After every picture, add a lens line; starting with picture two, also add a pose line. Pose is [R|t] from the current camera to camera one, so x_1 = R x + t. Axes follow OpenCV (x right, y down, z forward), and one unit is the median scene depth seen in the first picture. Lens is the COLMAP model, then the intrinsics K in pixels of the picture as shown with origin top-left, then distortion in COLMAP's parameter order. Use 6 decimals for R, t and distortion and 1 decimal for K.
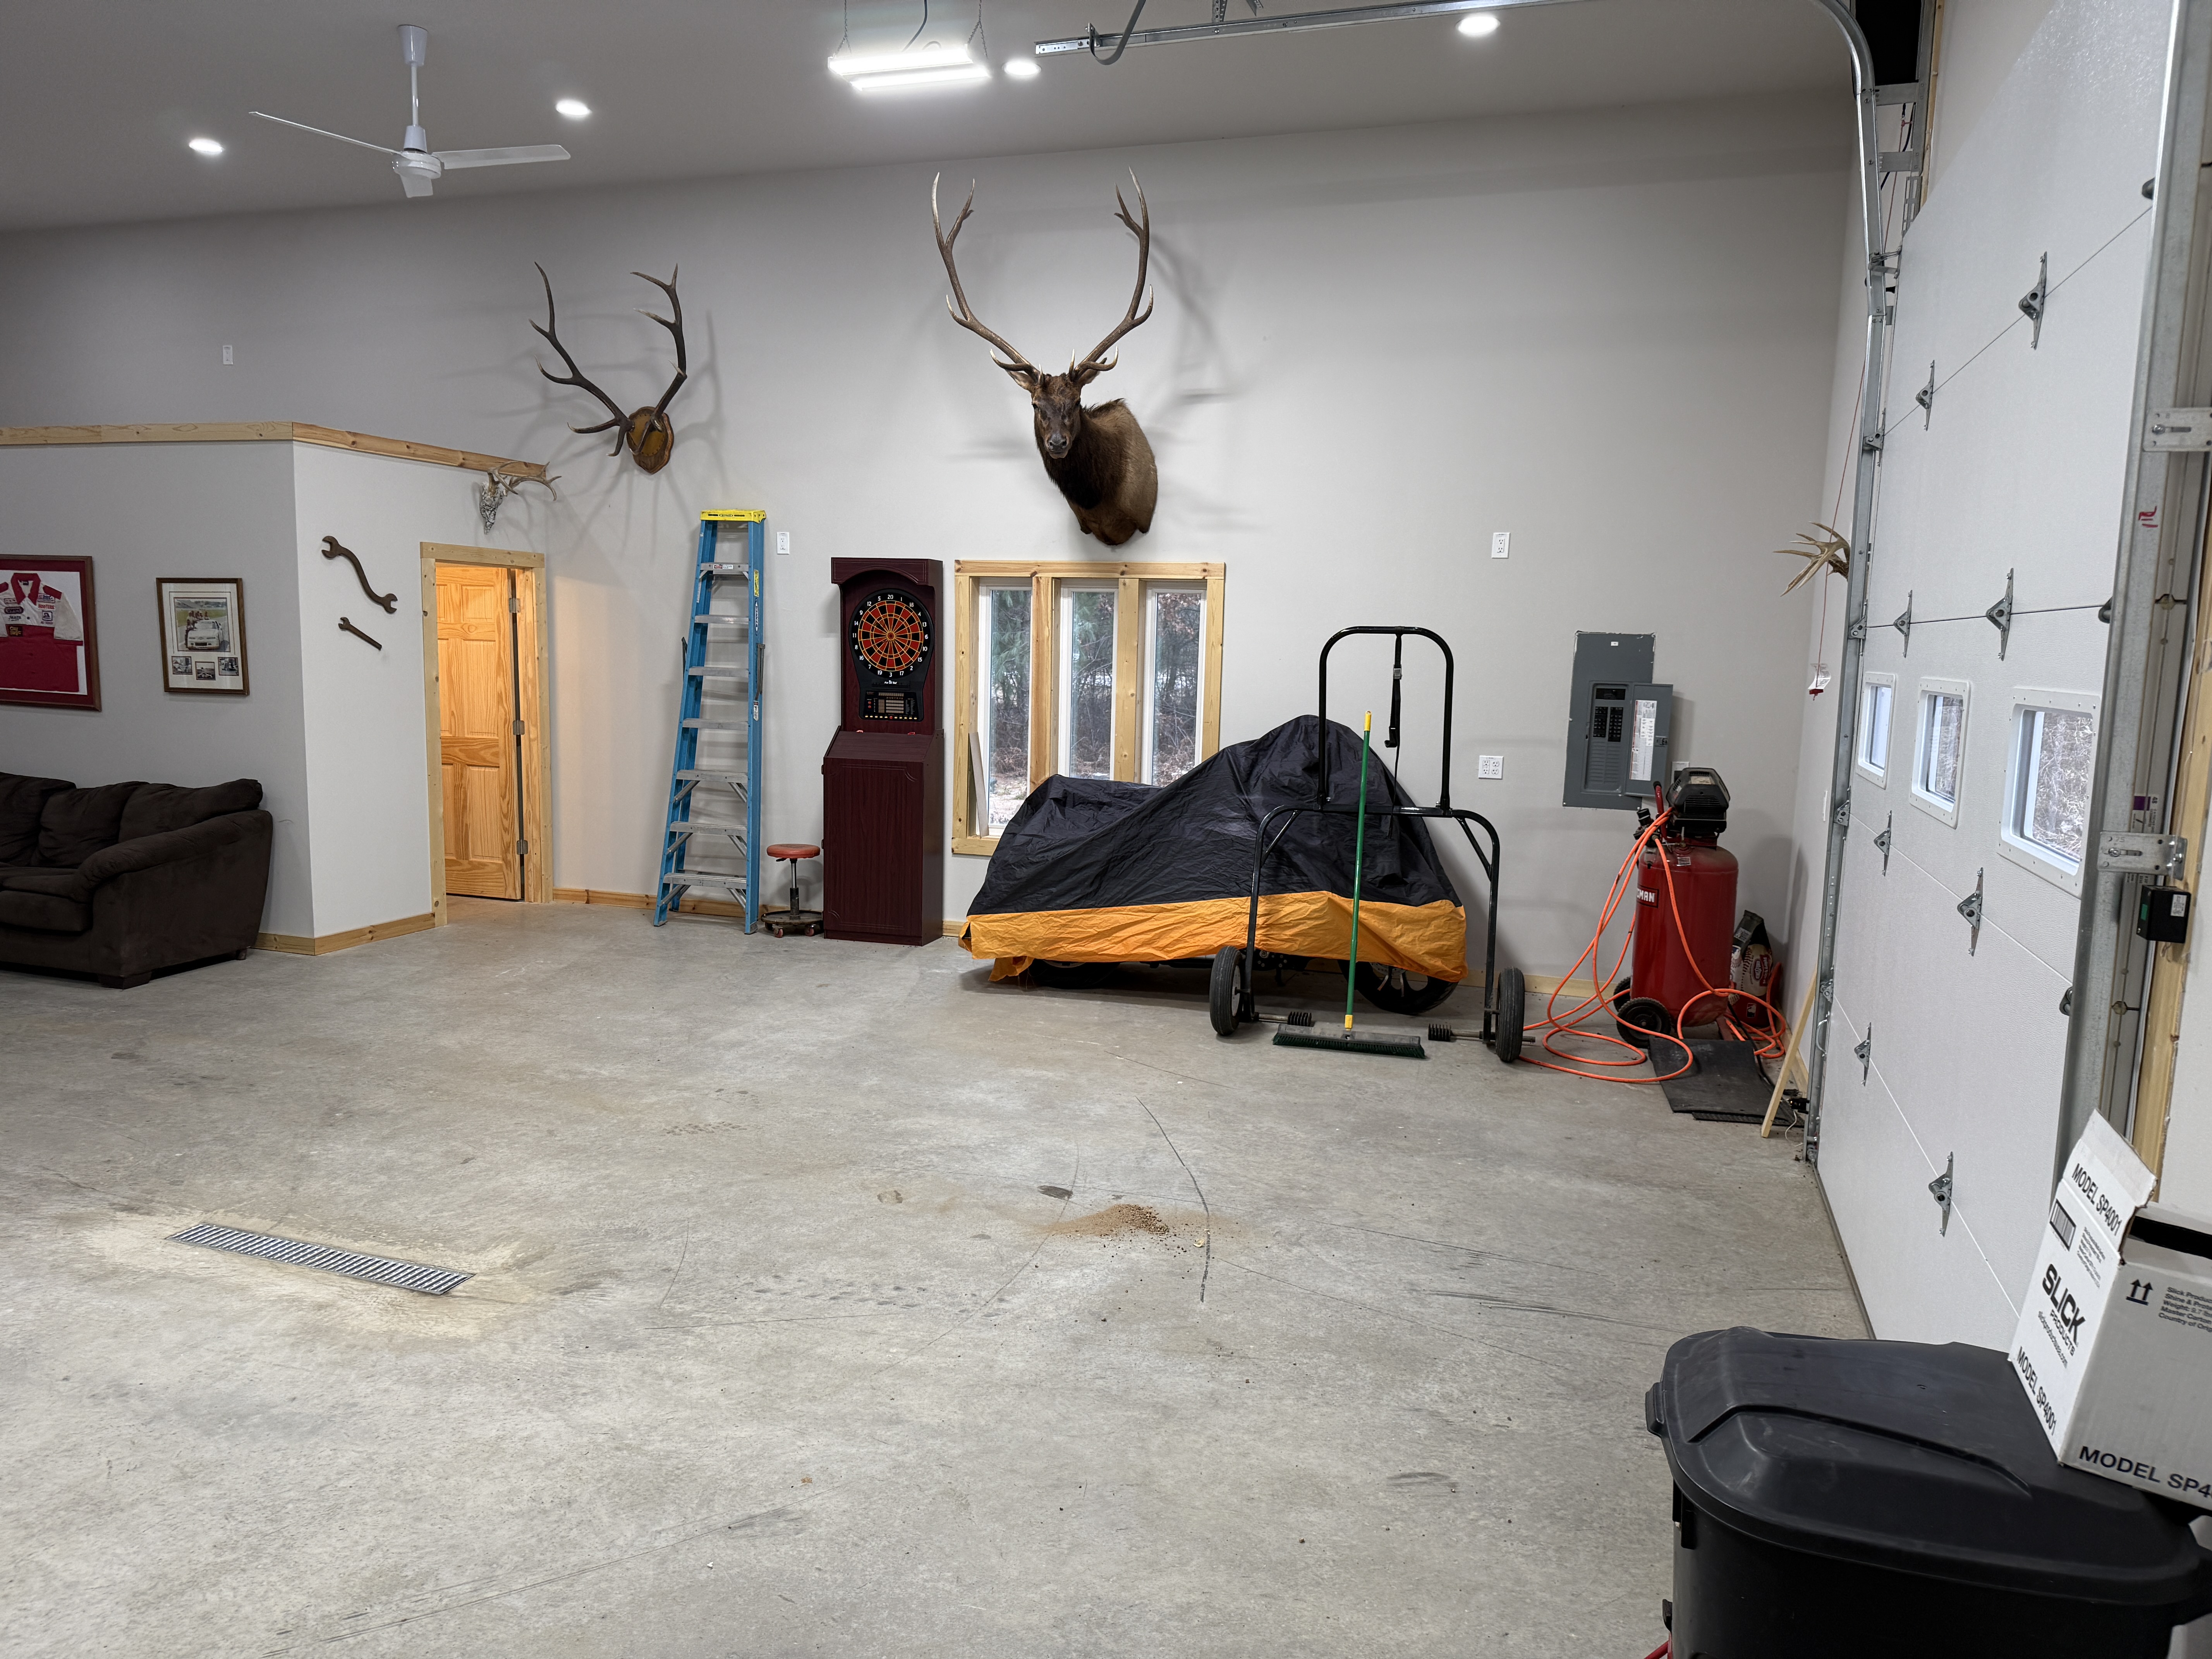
lens RADIAL K [[1546.7, 0, 1103.3], [0, 1546.7, 849.9], [0, 0, 1]] dist [0.048635, -0.062747]
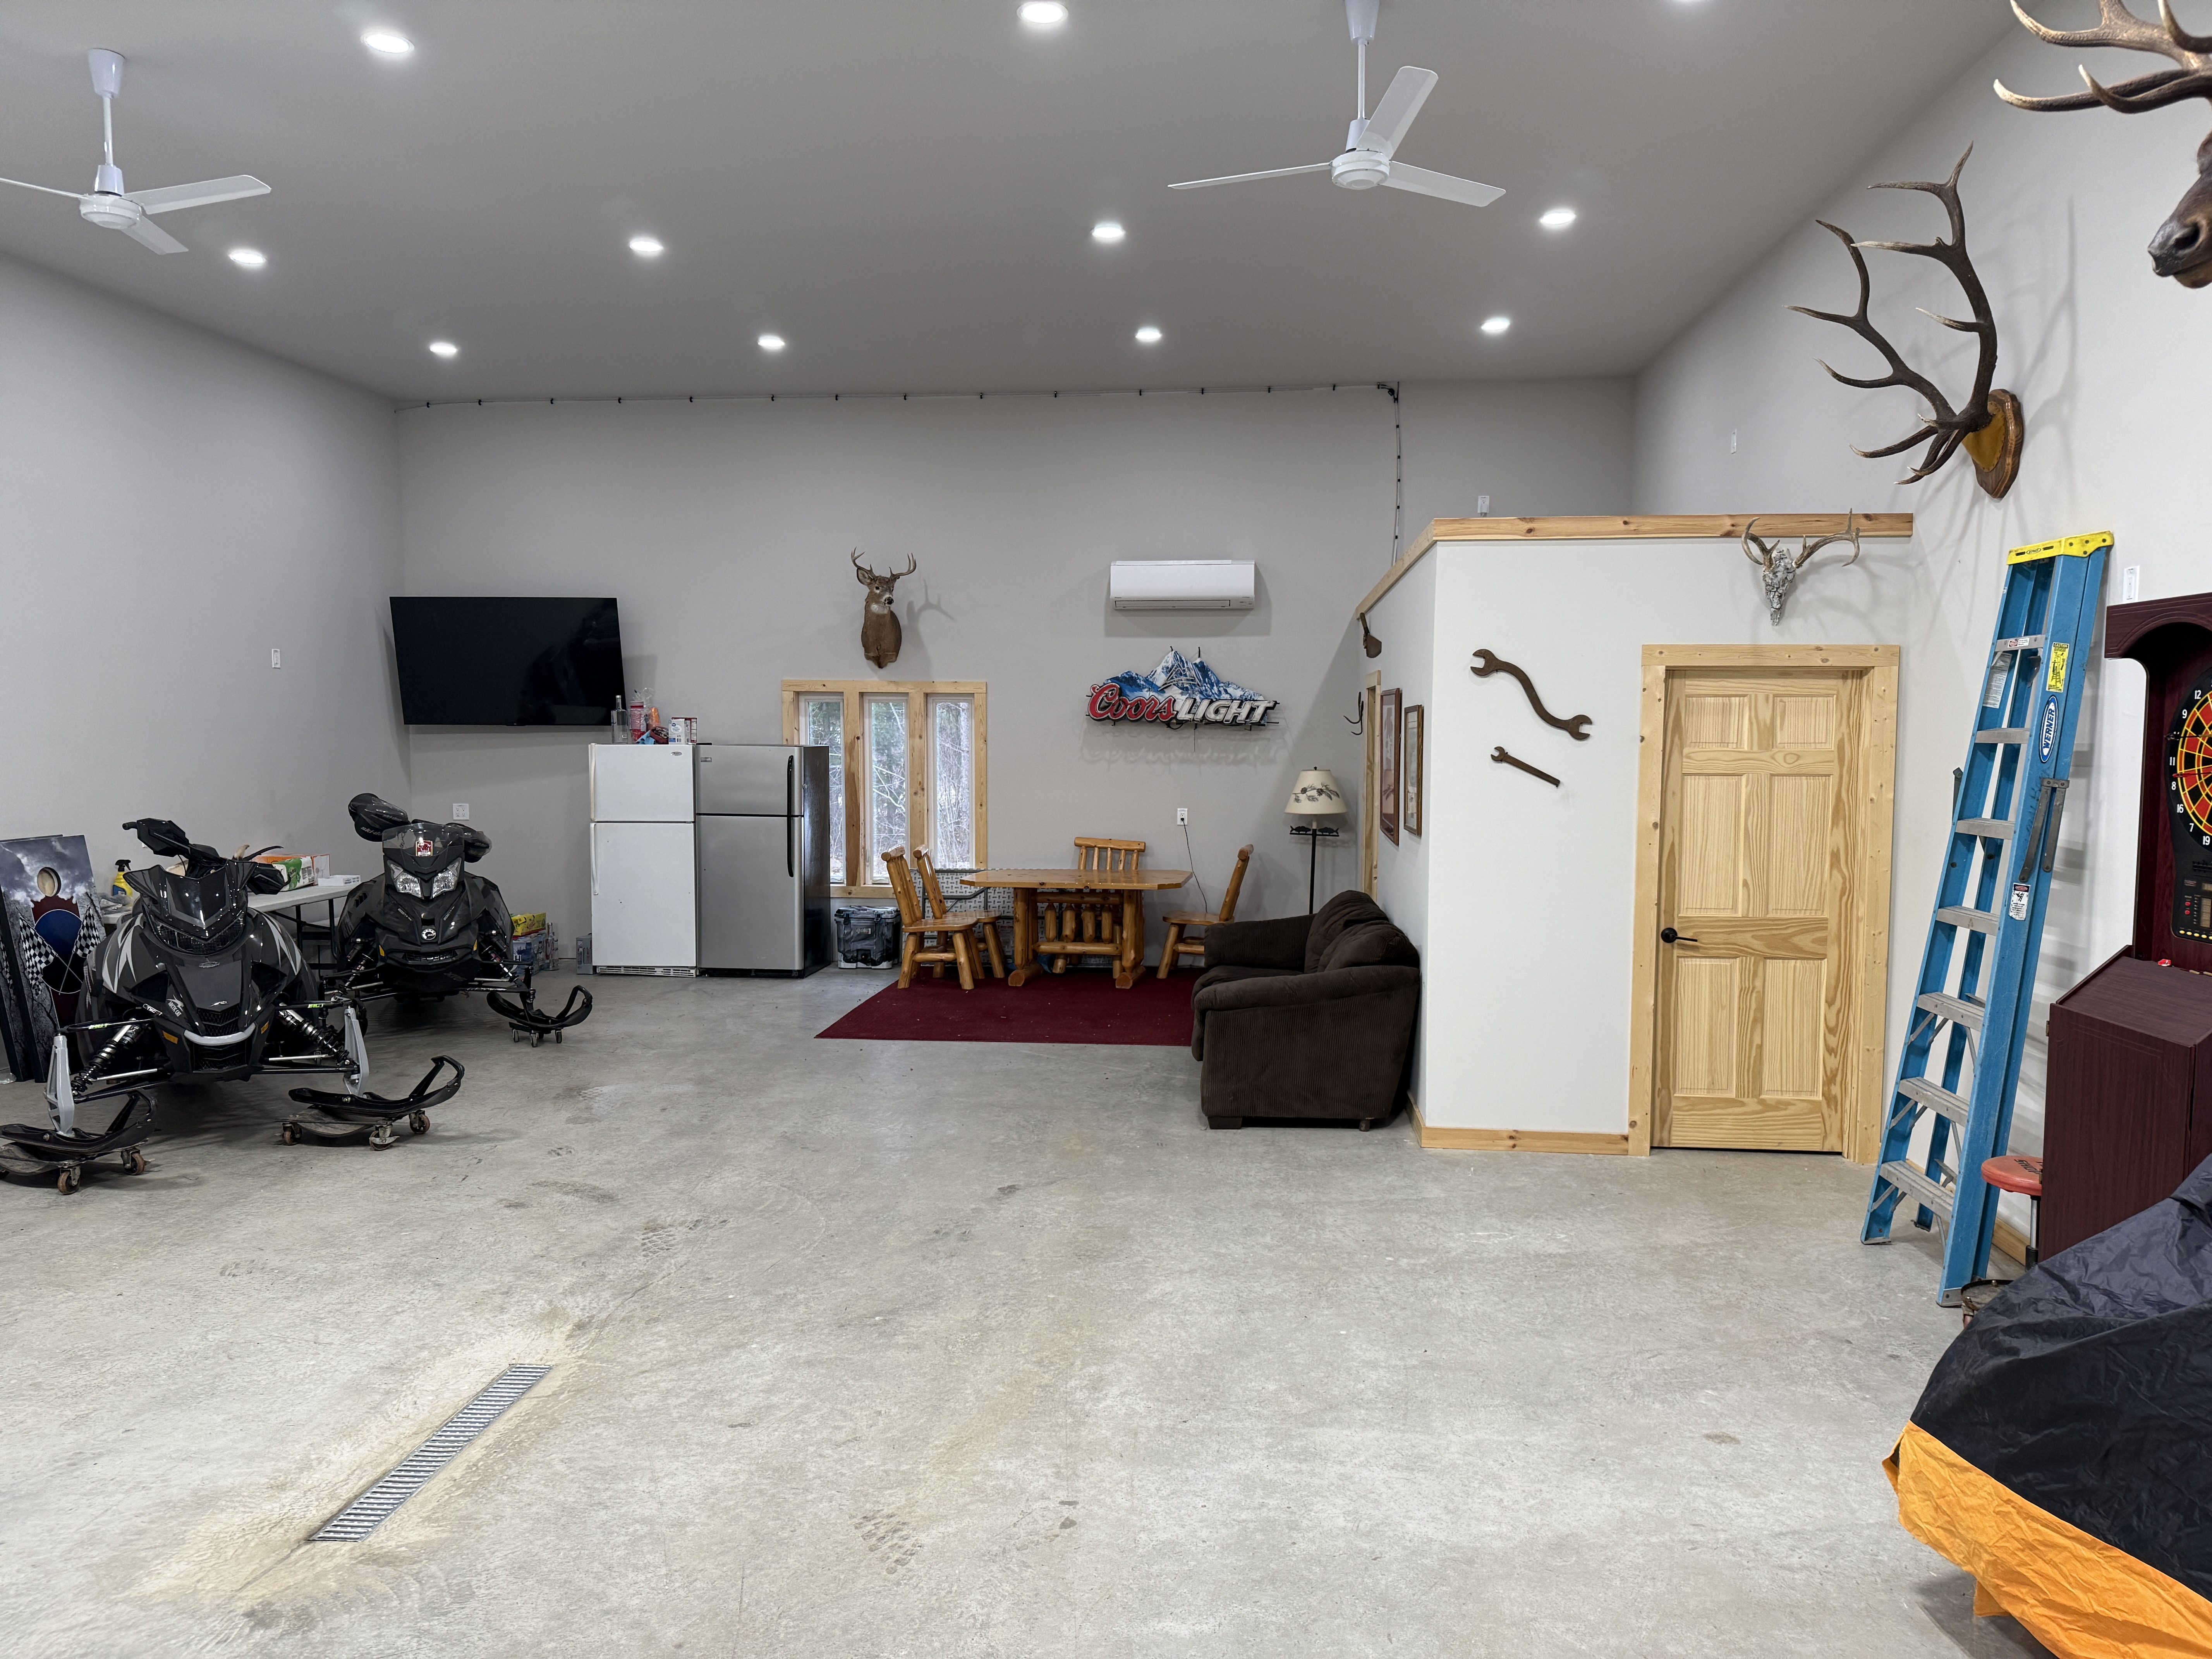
lens RADIAL K [[1546.7, 0, 1103.3], [0, 1546.7, 849.9], [0, 0, 1]] dist [0.048635, -0.062747]
pose [[0.221368, 0.061064, -0.973277, 0.332672], [-0.127969, 0.991226, 0.033084, -0.122073], [0.966757, 0.117225, 0.227240, 0.791767]]
